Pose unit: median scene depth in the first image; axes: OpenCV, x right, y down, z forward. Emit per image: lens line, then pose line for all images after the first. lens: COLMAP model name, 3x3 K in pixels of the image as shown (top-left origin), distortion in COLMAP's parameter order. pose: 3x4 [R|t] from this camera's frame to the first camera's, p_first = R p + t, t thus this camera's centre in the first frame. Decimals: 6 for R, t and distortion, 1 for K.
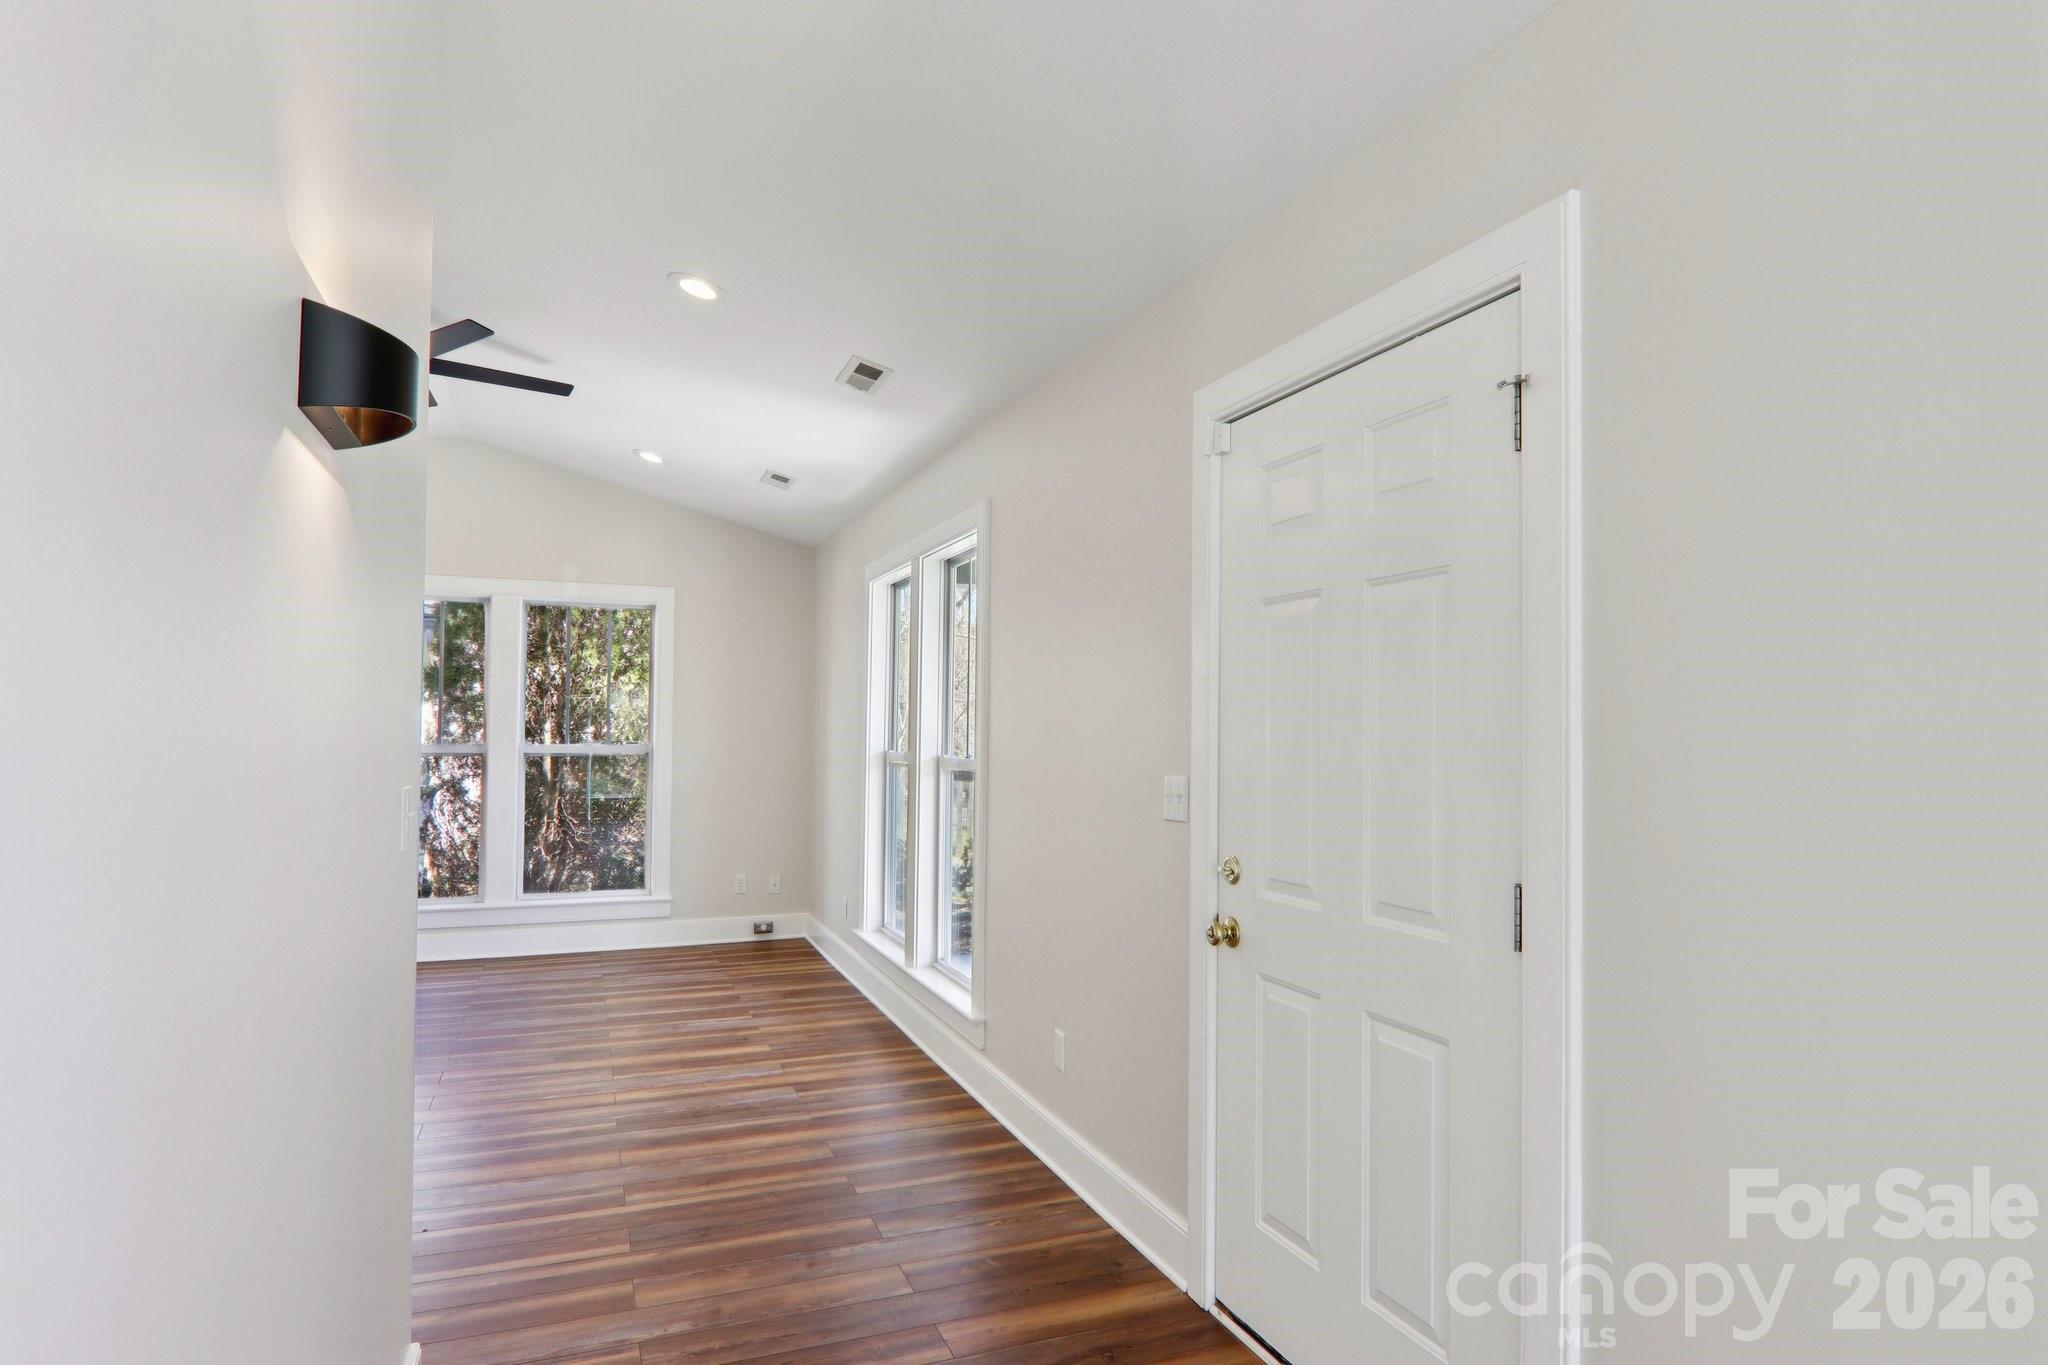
lens RADIAL K [[1129.6, 0, 1019.8], [0, 1129.6, 695.9], [0, 0, 1]] dist [0.004251, -0.020147]
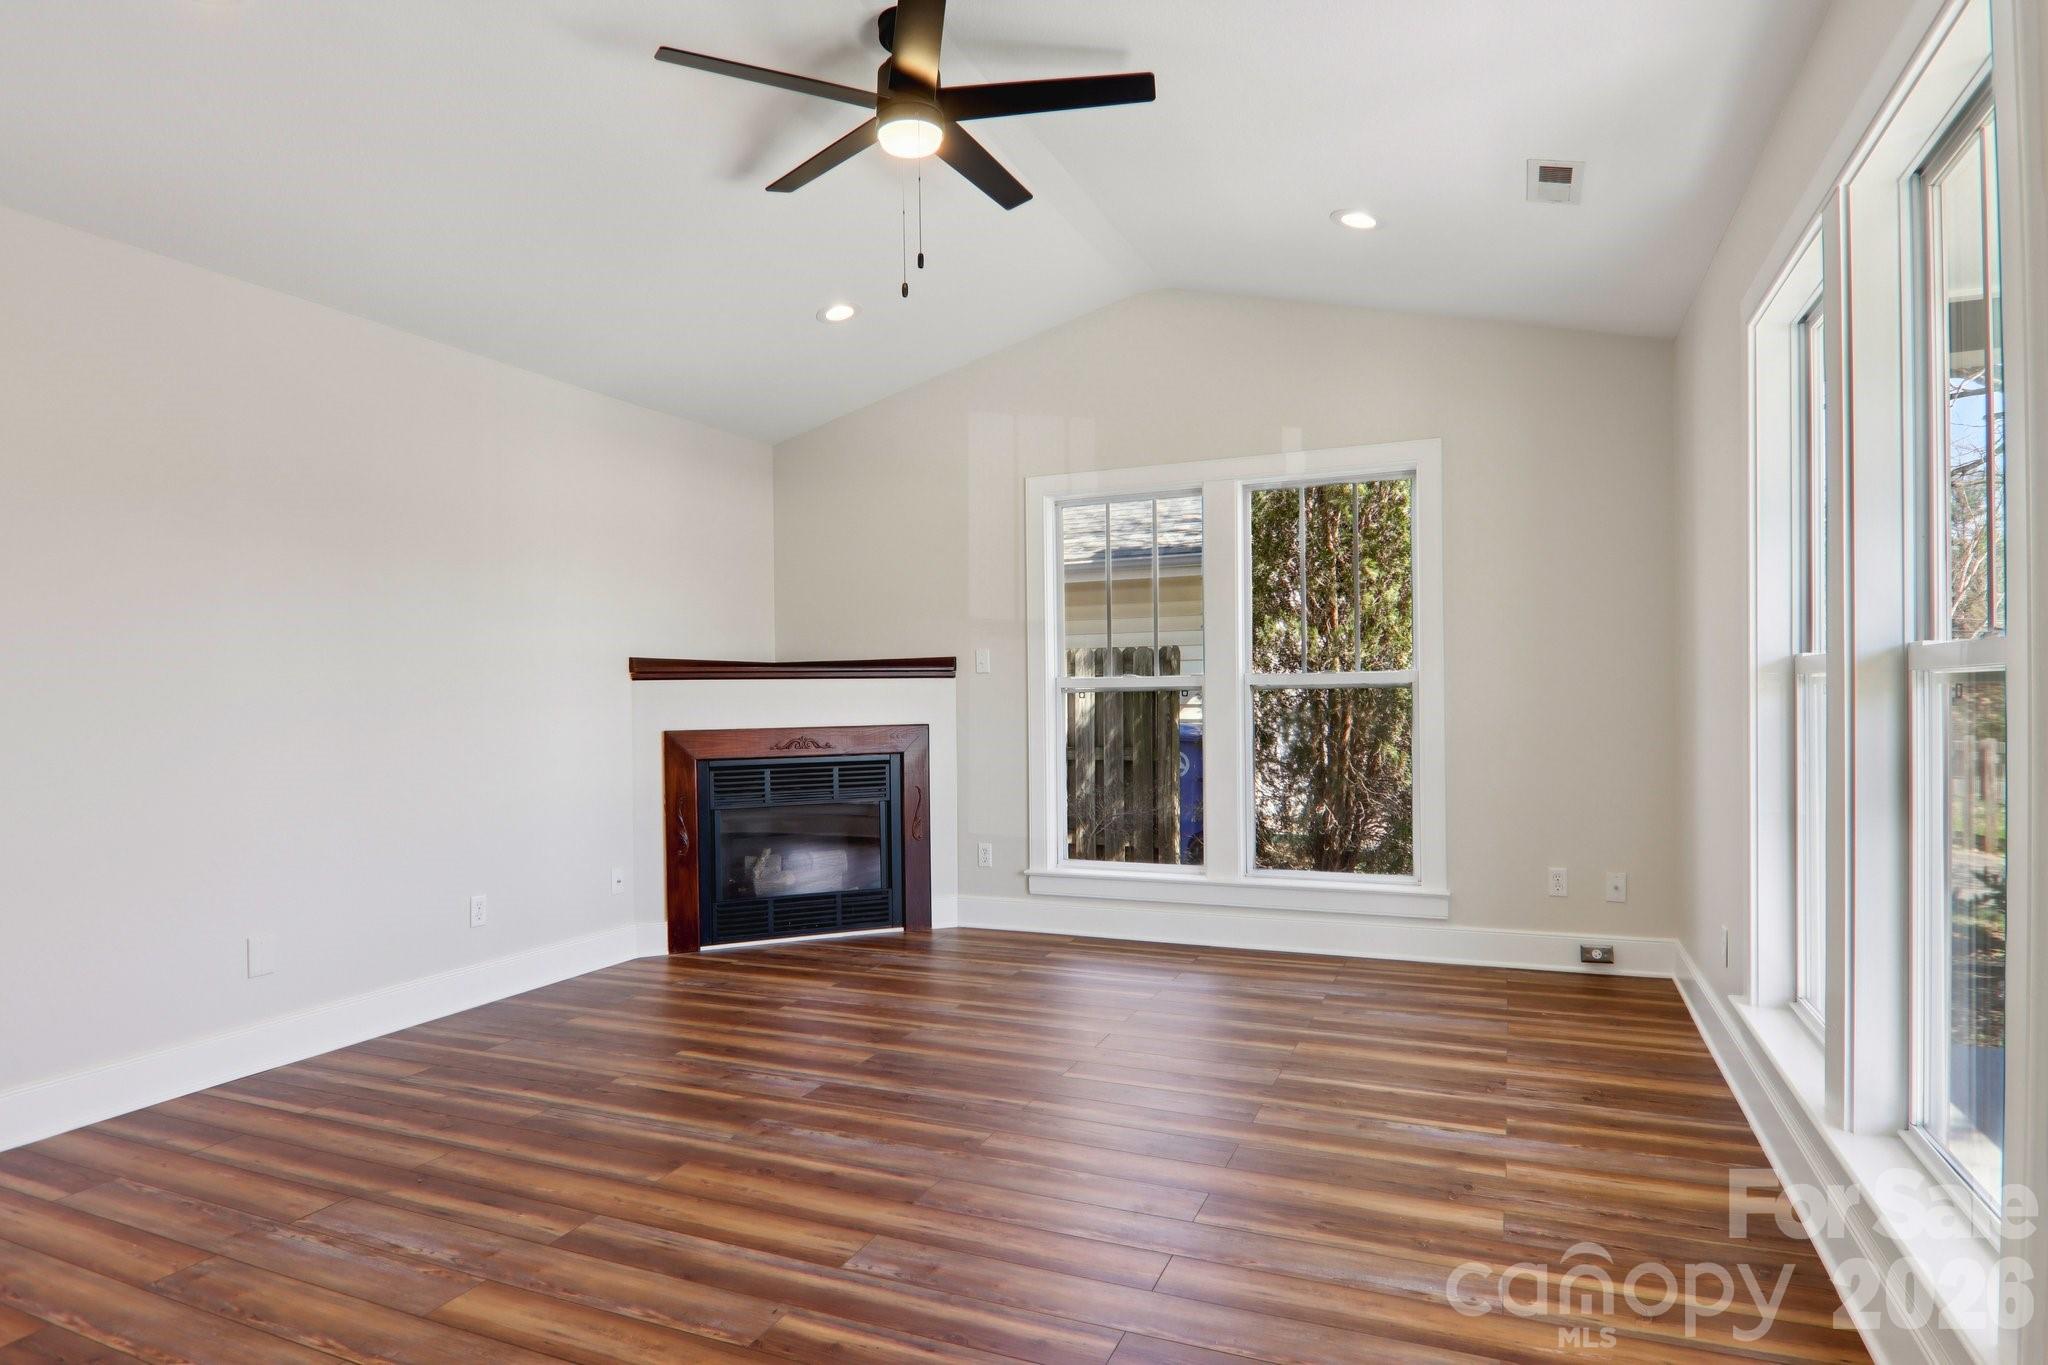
lens RADIAL K [[1129.6, 0, 1033.3], [0, 1129.6, 704.3], [0, 0, 1]] dist [0.004251, -0.020147]
pose [[0.713792, -0.012332, -0.700249, -0.010280], [0.042399, 0.998772, 0.025629, 0.047100], [0.699073, -0.047984, 0.713439, 0.440491]]
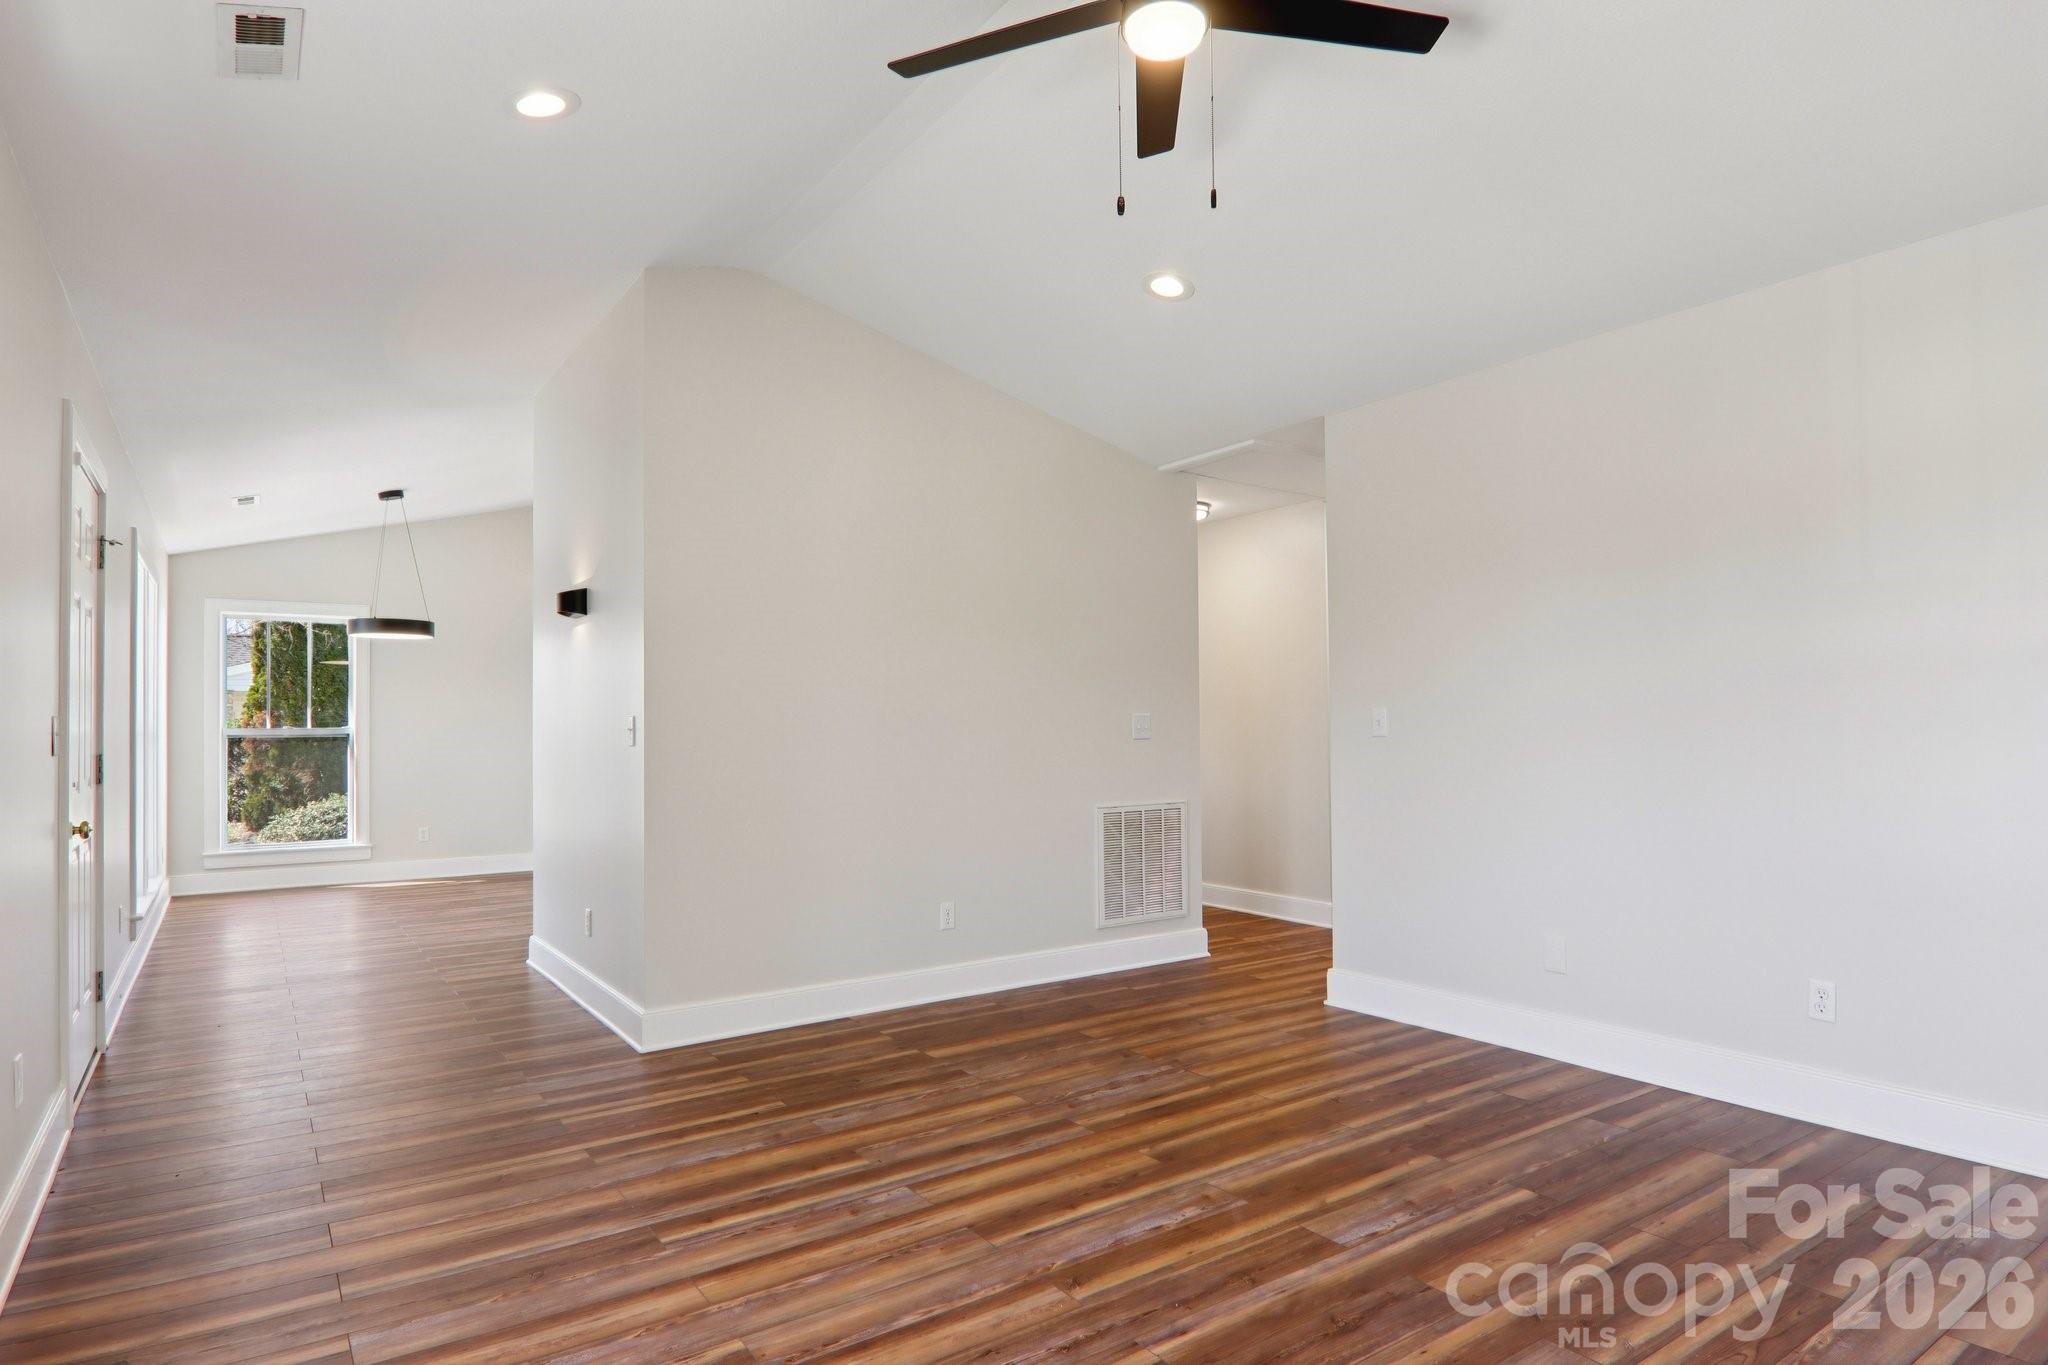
lens RADIAL K [[1129.6, 0, 1020.1], [0, 1129.6, 694.6], [0, 0, 1]] dist [0.004251, -0.020147]
pose [[-0.974397, -0.008358, -0.224679, -0.295559], [0.005919, 0.998009, -0.062796, 0.067759], [0.224756, -0.062518, -0.972407, 1.238084]]
